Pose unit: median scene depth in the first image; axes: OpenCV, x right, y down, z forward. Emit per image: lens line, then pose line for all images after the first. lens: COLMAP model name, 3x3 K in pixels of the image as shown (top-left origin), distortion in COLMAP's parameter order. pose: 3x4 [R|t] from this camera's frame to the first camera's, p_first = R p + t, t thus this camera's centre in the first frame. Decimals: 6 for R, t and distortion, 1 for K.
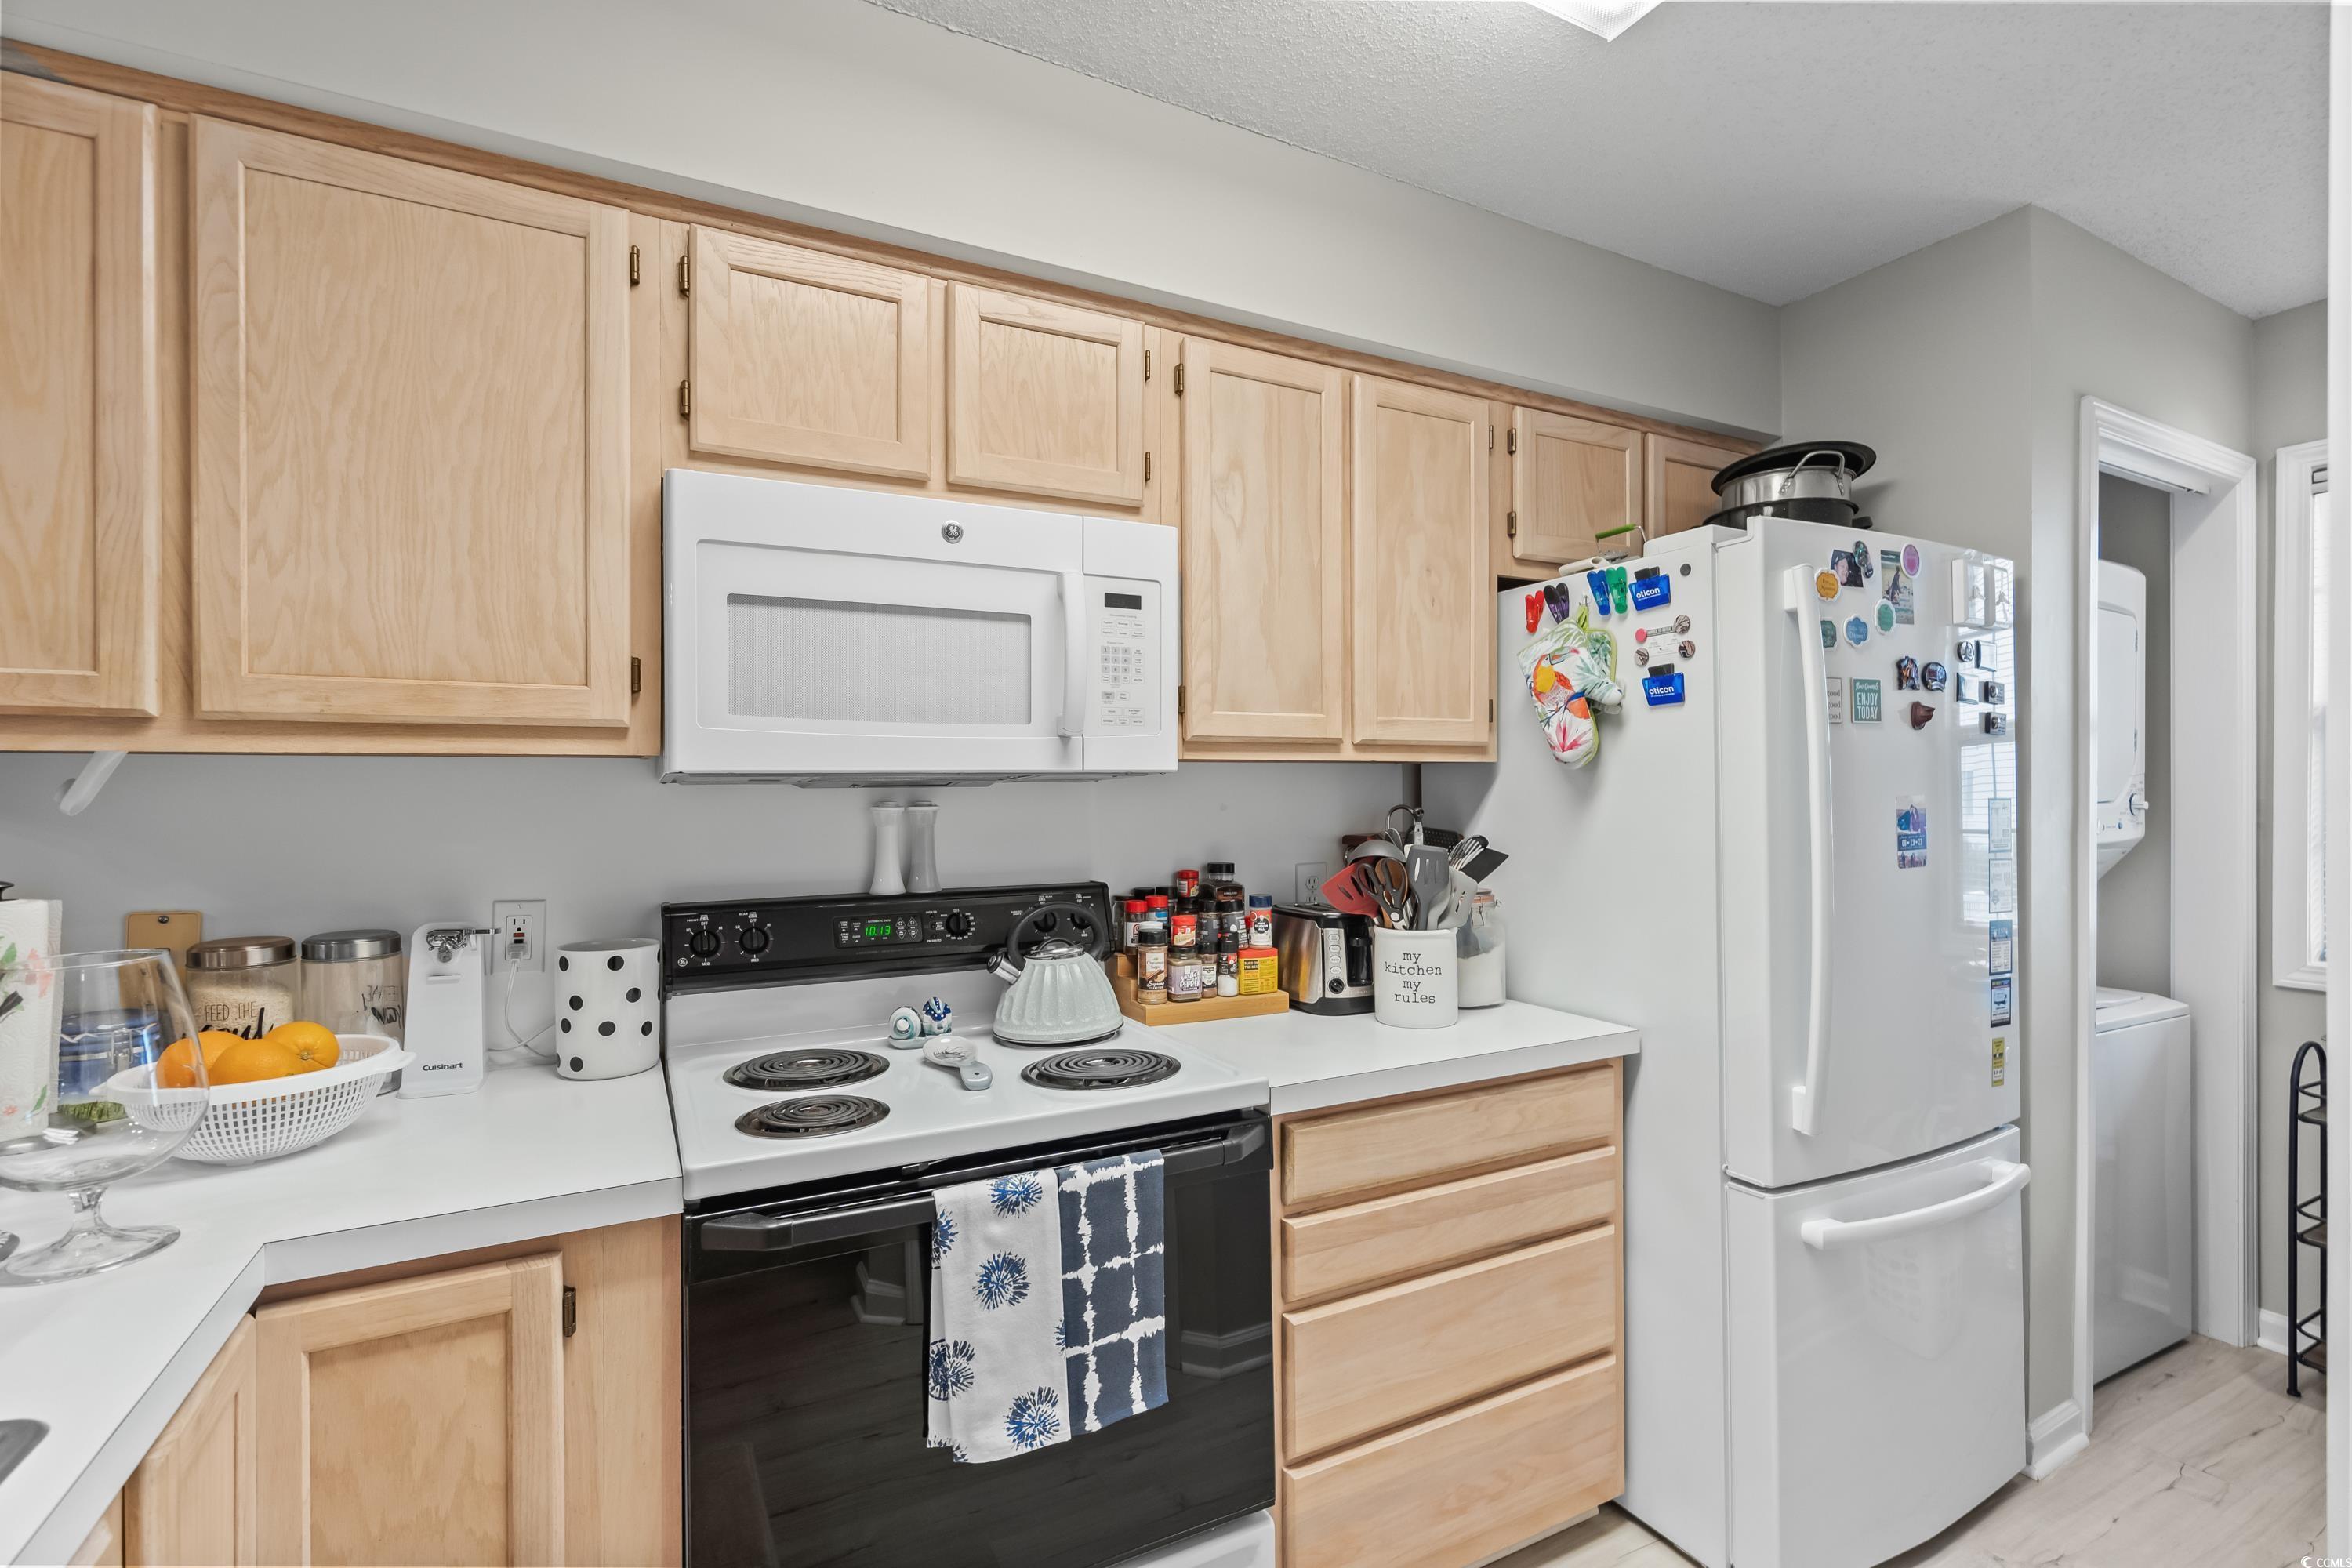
lens RADIAL K [[1067.8, 0, 1181.4], [0, 1067.8, 791.6], [0, 0, 1]] dist [-0.000723, 0.000577]
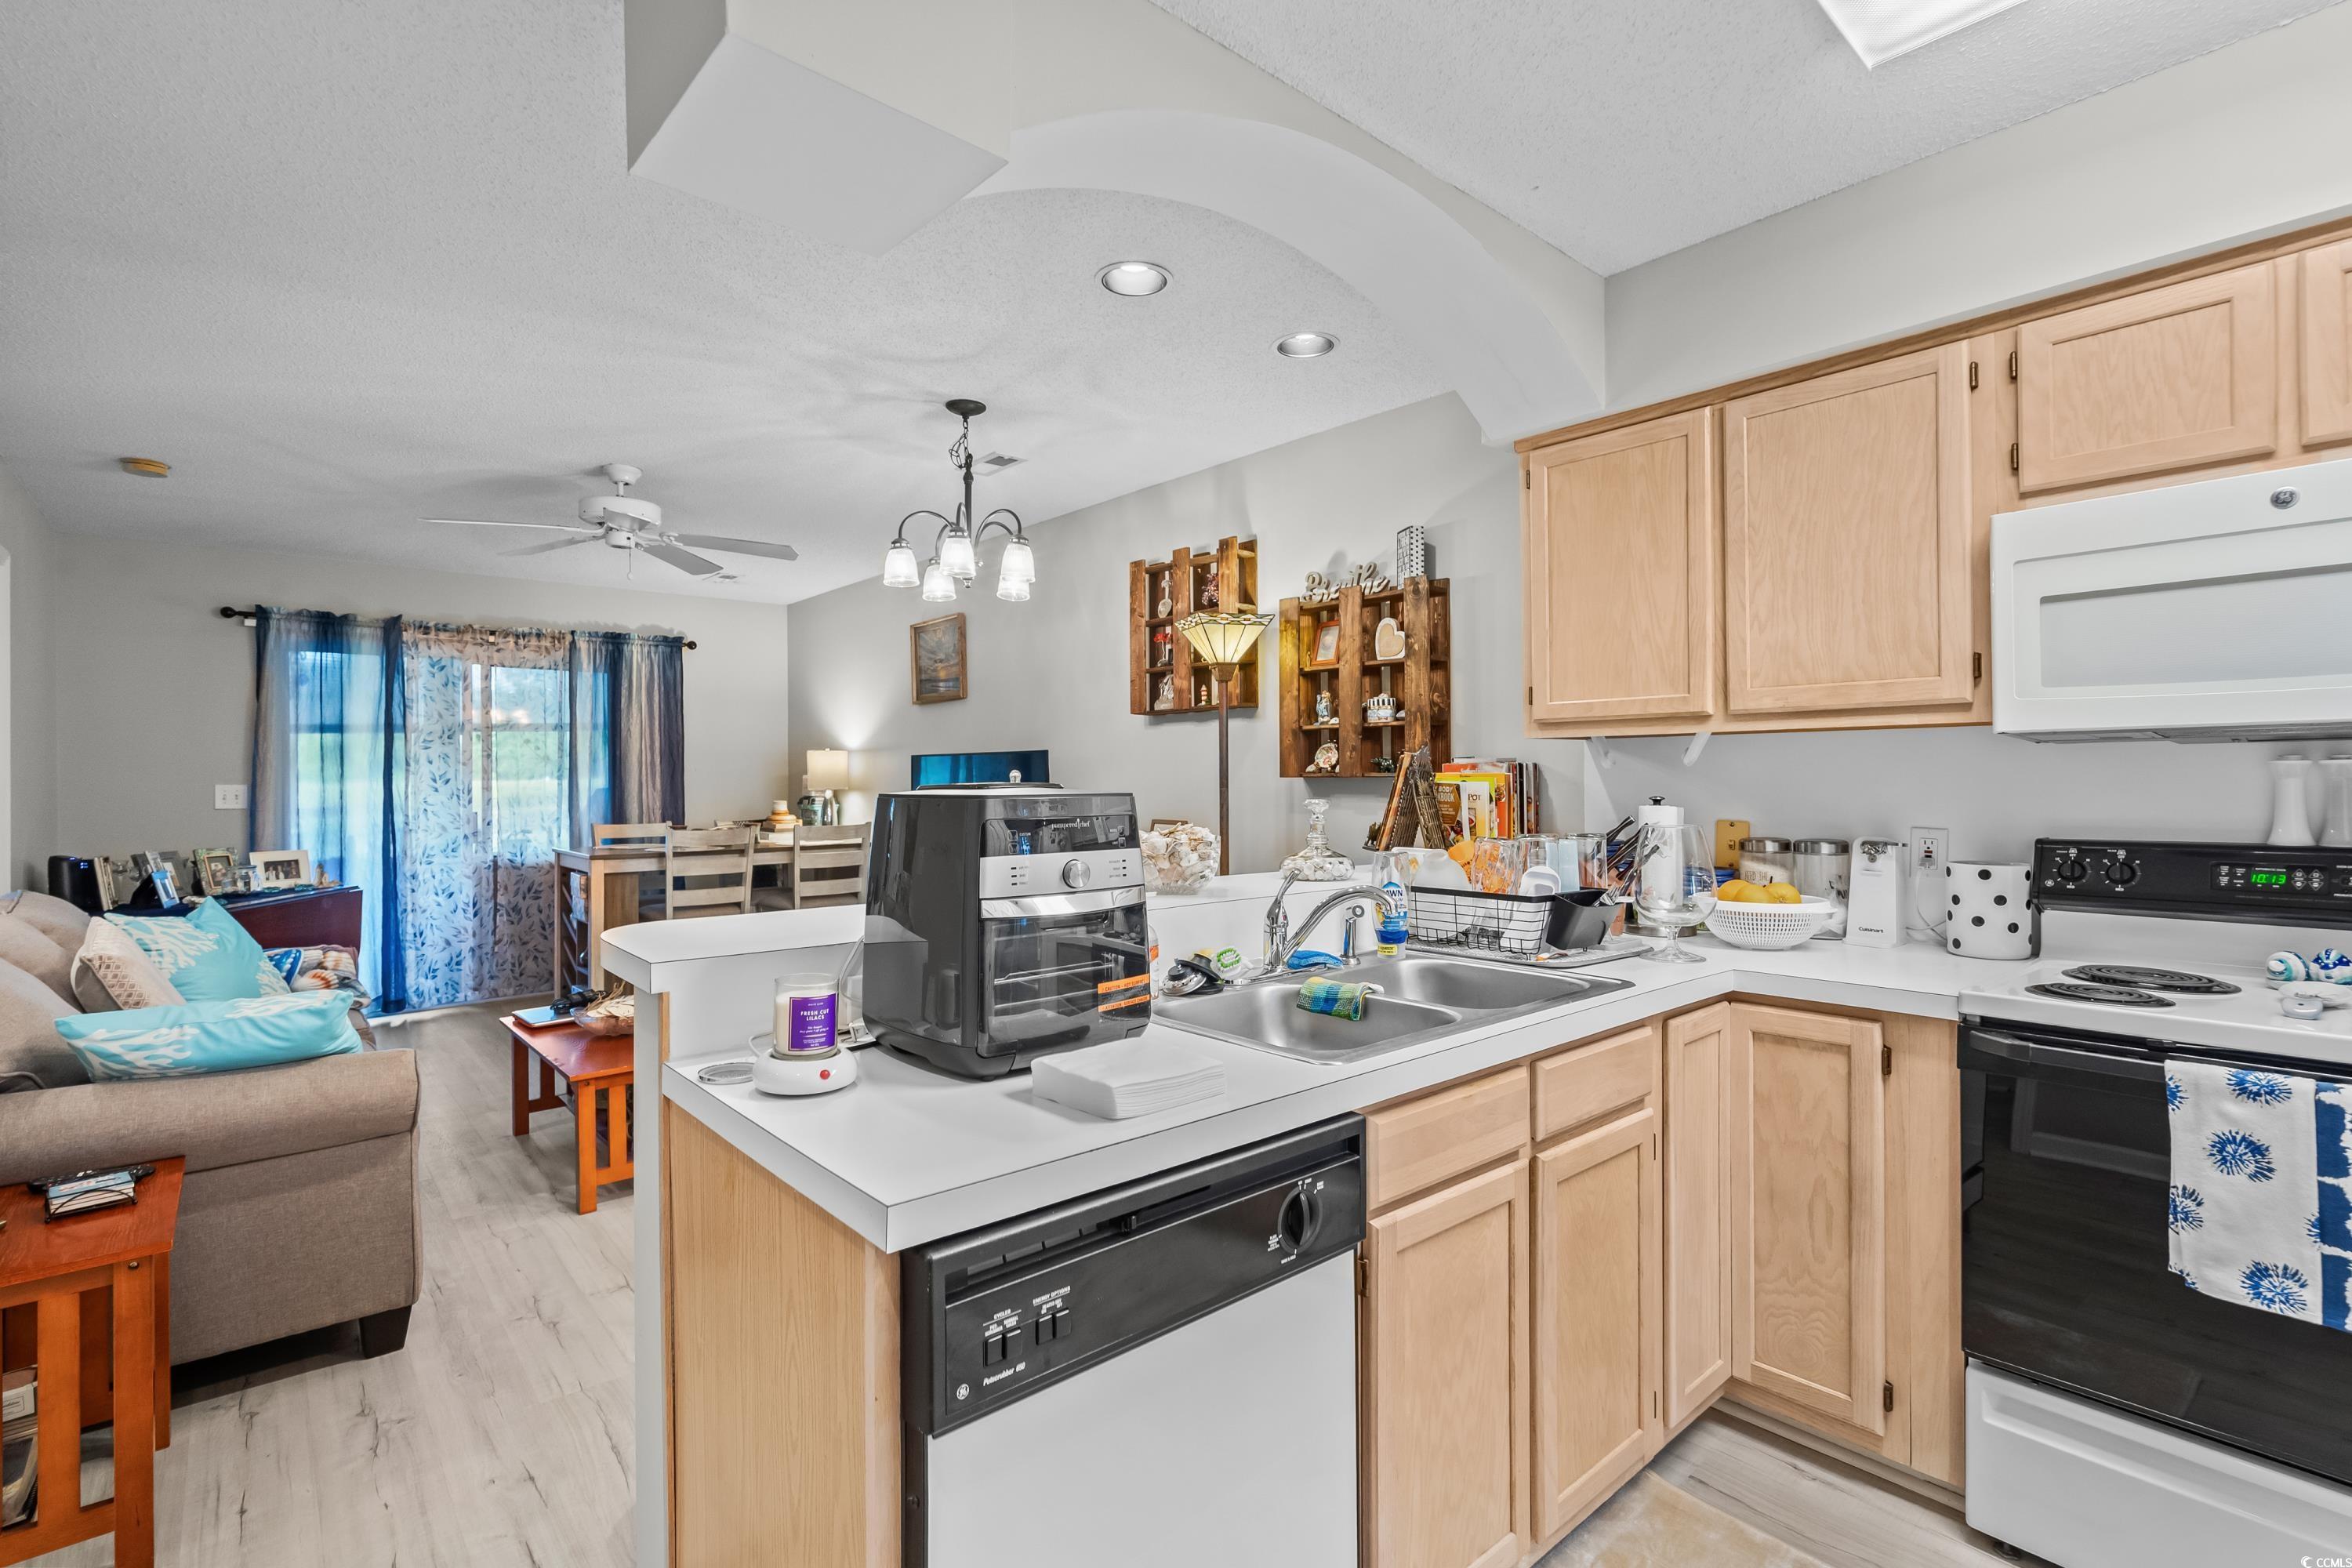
lens RADIAL K [[1079.3, 0, 1168.0], [0, 1079.3, 775.6], [0, 0, 1]] dist [-0.003833, 0.000895]
pose [[0.224352, -0.002618, -0.974505, 0.537836], [0.001776, 0.999996, -0.002278, 0.032592], [0.974506, -0.001220, 0.224356, -0.304869]]
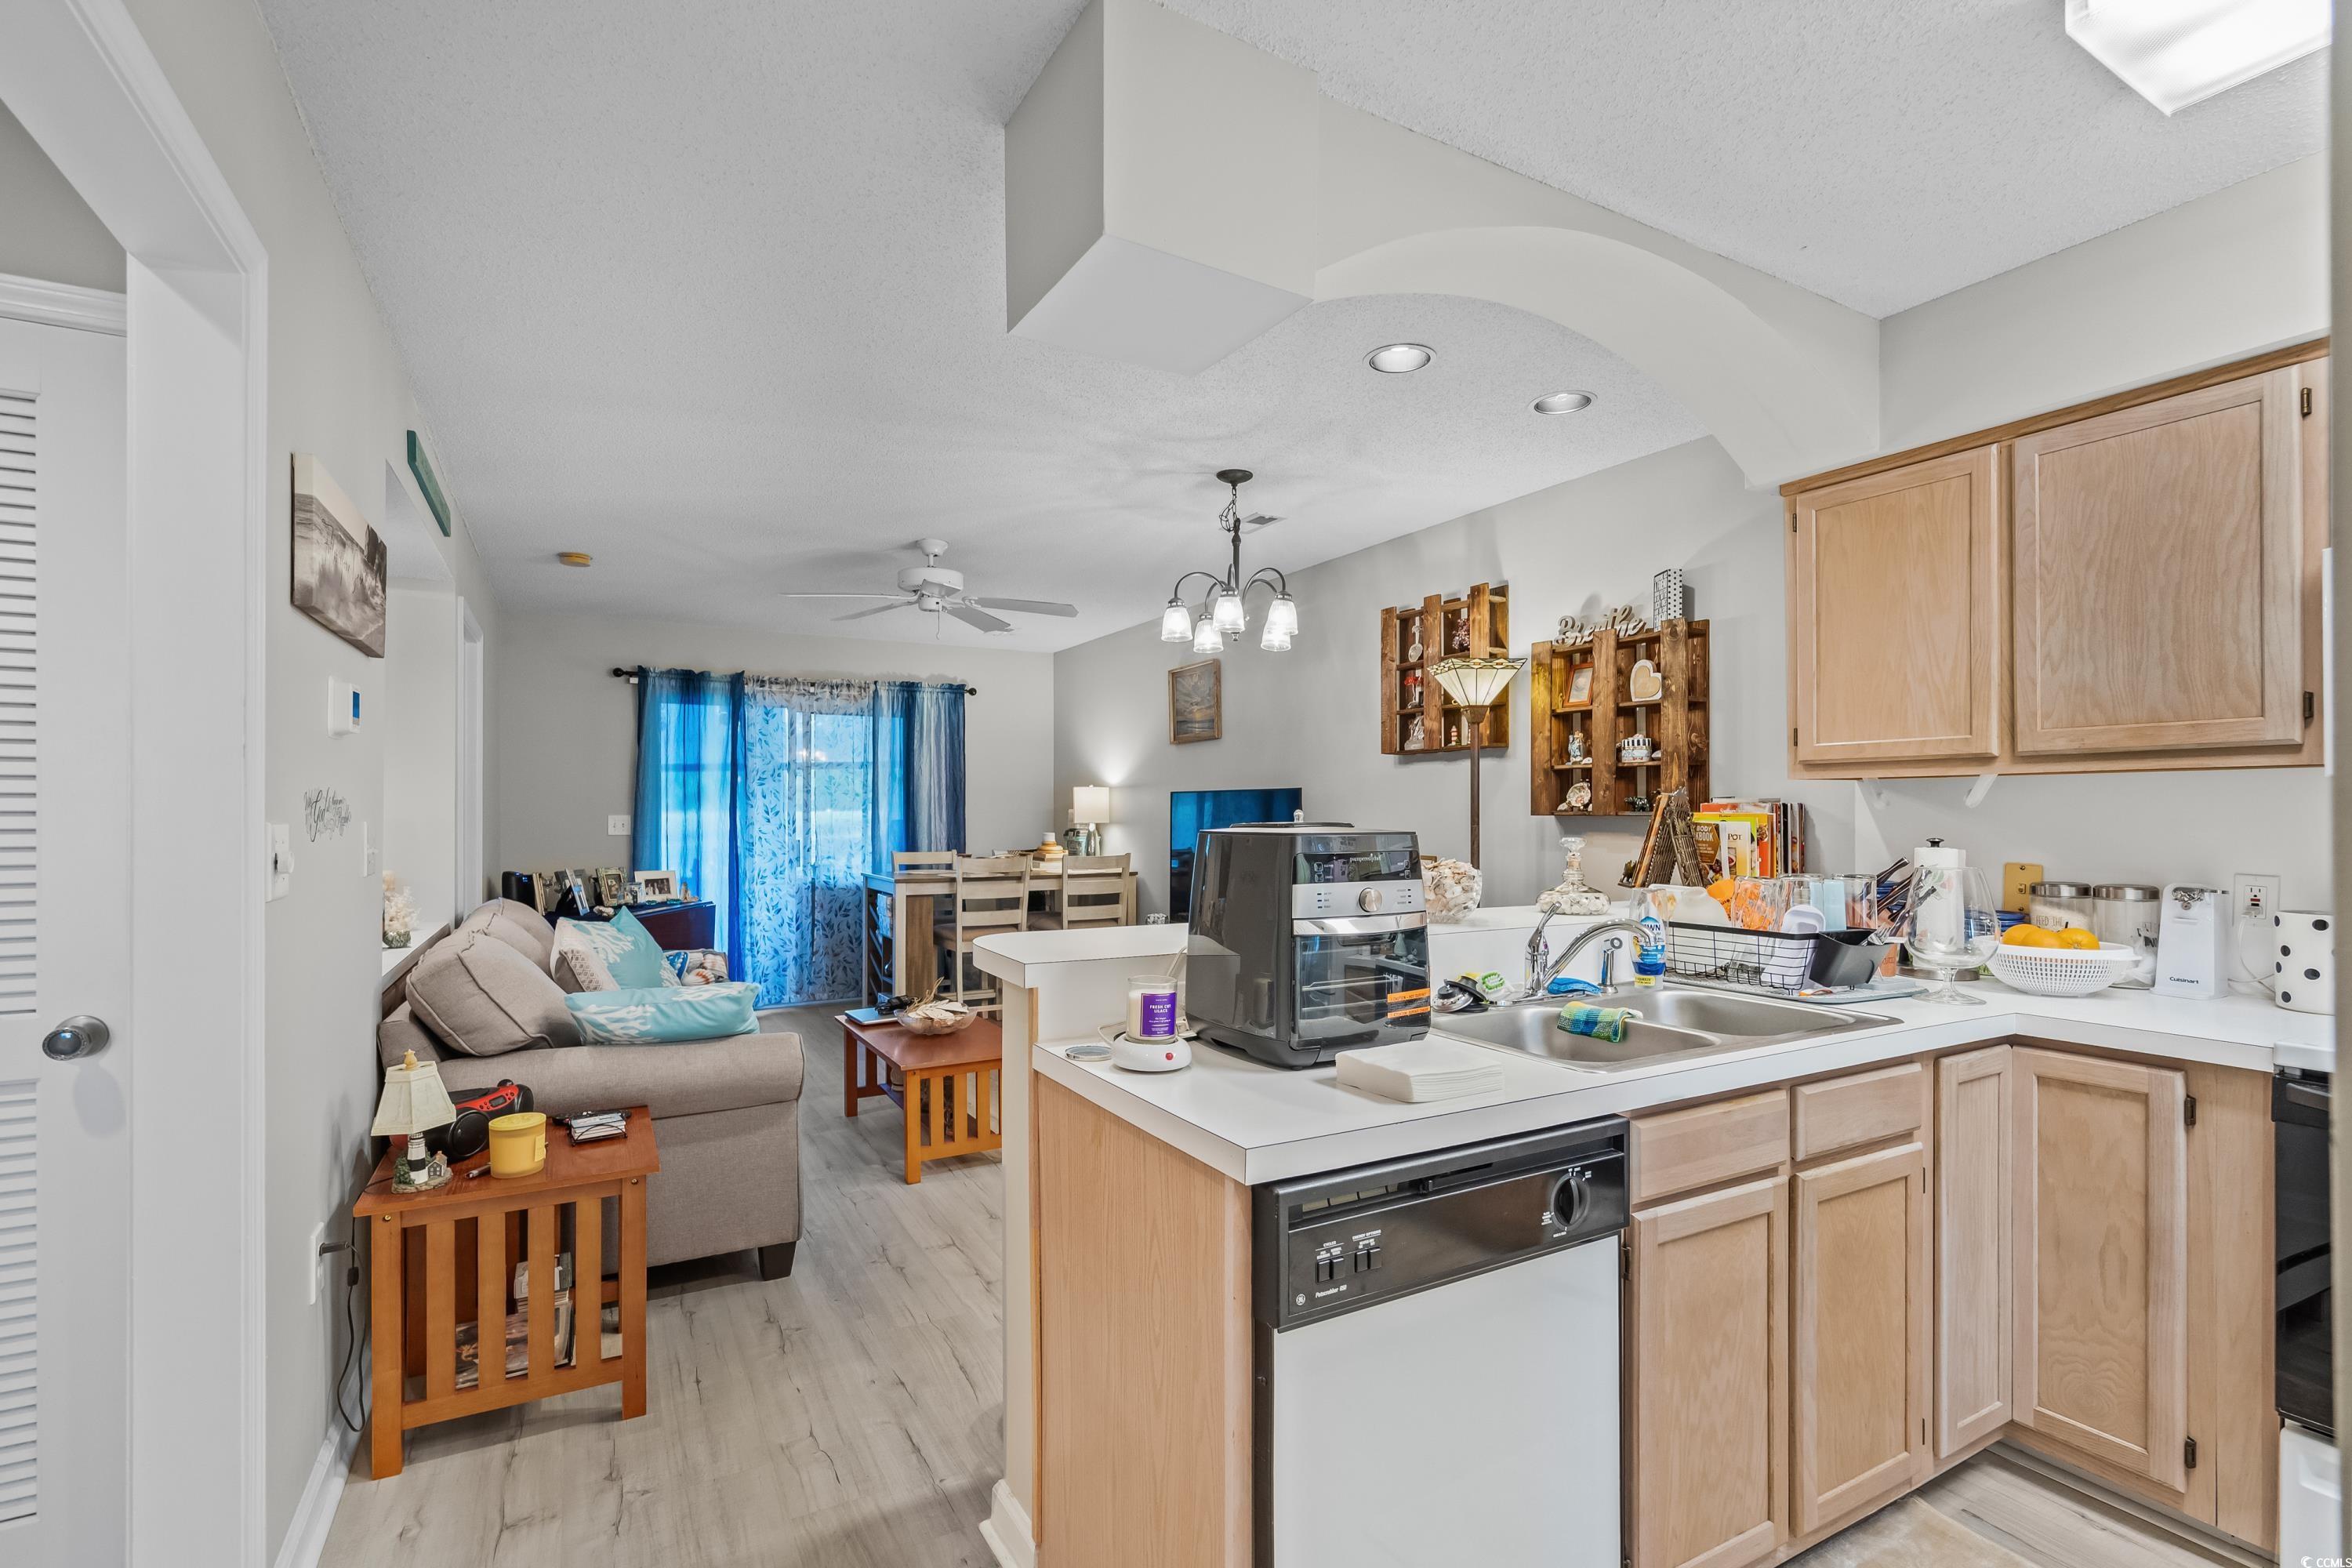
lens RADIAL K [[1070.3, 0, 1178.5], [0, 1070.3, 810.1], [0, 0, 1]] dist [0.001112, 0.000162]
pose [[0.023674, -0.000936, -0.999719, 0.680956], [-0.003699, 0.999993, -0.001024, 0.025835], [0.999713, 0.003723, 0.023671, -0.383967]]
